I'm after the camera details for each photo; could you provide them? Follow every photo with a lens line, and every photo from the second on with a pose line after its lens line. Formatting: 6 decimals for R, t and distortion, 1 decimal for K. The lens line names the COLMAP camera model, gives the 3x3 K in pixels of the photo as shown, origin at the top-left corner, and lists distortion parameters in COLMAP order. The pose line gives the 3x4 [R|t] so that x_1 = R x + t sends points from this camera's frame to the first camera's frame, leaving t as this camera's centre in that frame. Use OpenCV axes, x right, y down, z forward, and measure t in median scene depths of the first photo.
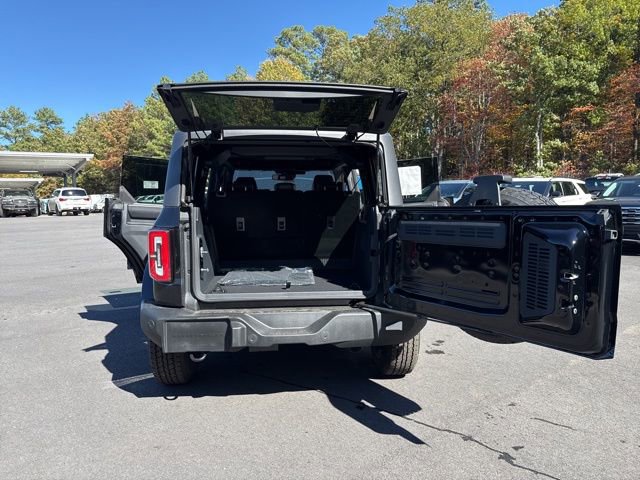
lens RADIAL K [[450.9, 0, 318.0], [0, 450.9, 240.8], [0, 0, 1]] dist [0.058600, -0.083878]
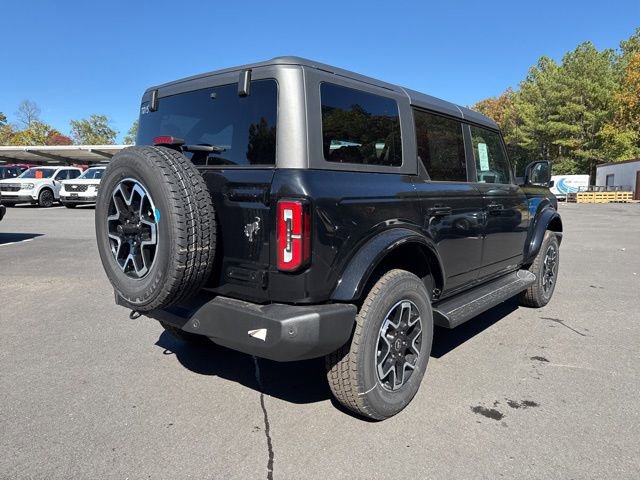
lens RADIAL K [[450.9, 0, 318.0], [0, 450.9, 240.8], [0, 0, 1]] dist [0.058600, -0.083878]
pose [[0.705584, 0.107491, -0.700426, 0.077814], [-0.091641, 0.993969, 0.060224, -0.001410], [0.702676, 0.021694, 0.711179, 0.057727]]
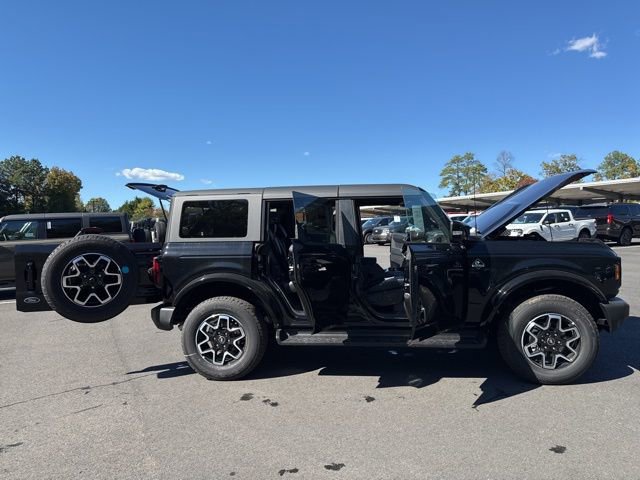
lens RADIAL K [[450.9, 0, 318.0], [0, 450.9, 240.8], [0, 0, 1]] dist [0.058600, -0.083878]
pose [[-0.201307, 0.050358, -0.978233, 0.177754], [-0.073460, 0.995089, 0.066343, -0.025019], [0.976770, 0.085216, -0.196619, 0.200638]]
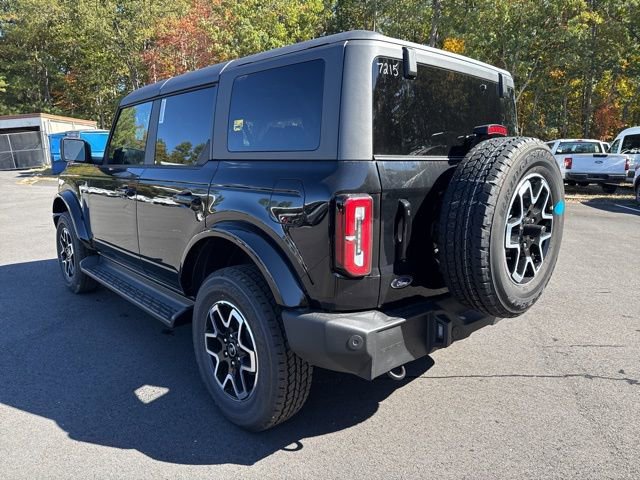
lens RADIAL K [[450.9, 0, 318.0], [0, 450.9, 240.8], [0, 0, 1]] dist [0.058600, -0.083878]
pose [[0.788746, -0.096195, 0.607146, -0.081506], [0.051135, 0.994524, 0.091141, -0.002314], [-0.612589, -0.040840, 0.789346, 0.054572]]
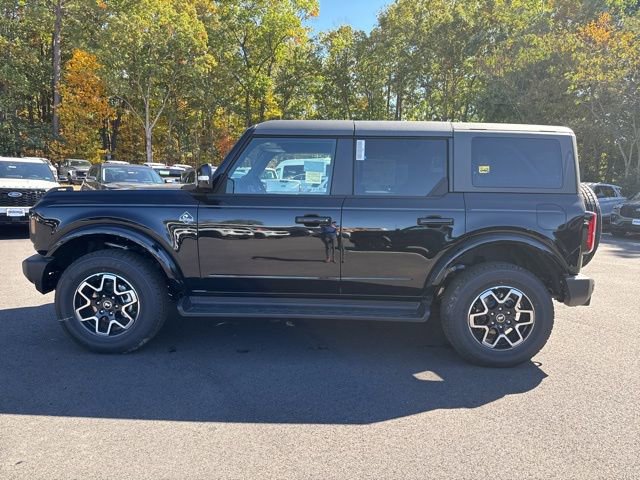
lens RADIAL K [[456.6, 0, 319.6], [0, 456.6, 239.9], [0, 0, 1]] dist [0.000843, -0.004086]
pose [[0.077564, -0.109341, 0.990973, -0.174366], [0.070568, 0.992077, 0.103939, -0.014067], [-0.994487, 0.061869, 0.084665, 0.169876]]
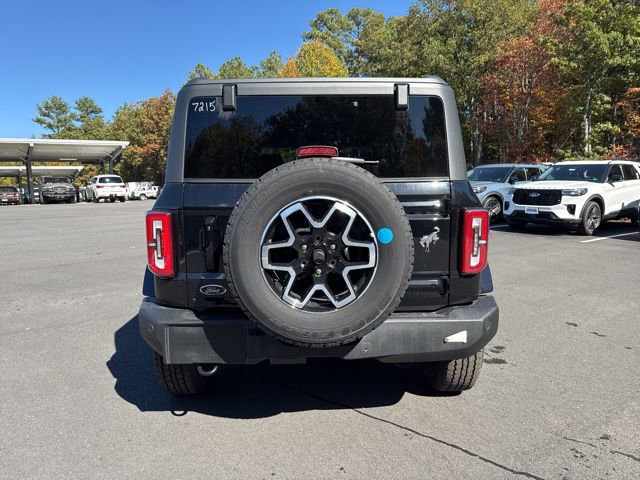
lens RADIAL K [[450.9, 0, 318.0], [0, 450.9, 240.8], [0, 0, 1]] dist [0.058600, -0.083878]
pose [[0.997283, 0.007285, -0.073310, -0.001119], [-0.005352, 0.999634, 0.026531, 0.000489], [0.073476, -0.026067, 0.996956, 0.022514]]
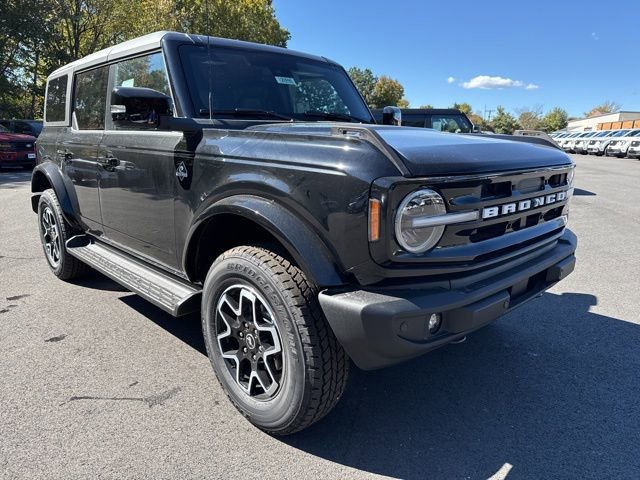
lens RADIAL K [[456.6, 0, 319.6], [0, 456.6, 239.9], [0, 0, 1]] dist [0.000843, -0.004086]
pose [[-0.782459, 0.145267, -0.605521, 0.049126], [-0.056699, 0.951749, 0.301595, -0.025944], [0.620116, 0.270318, -0.736468, 0.306623]]
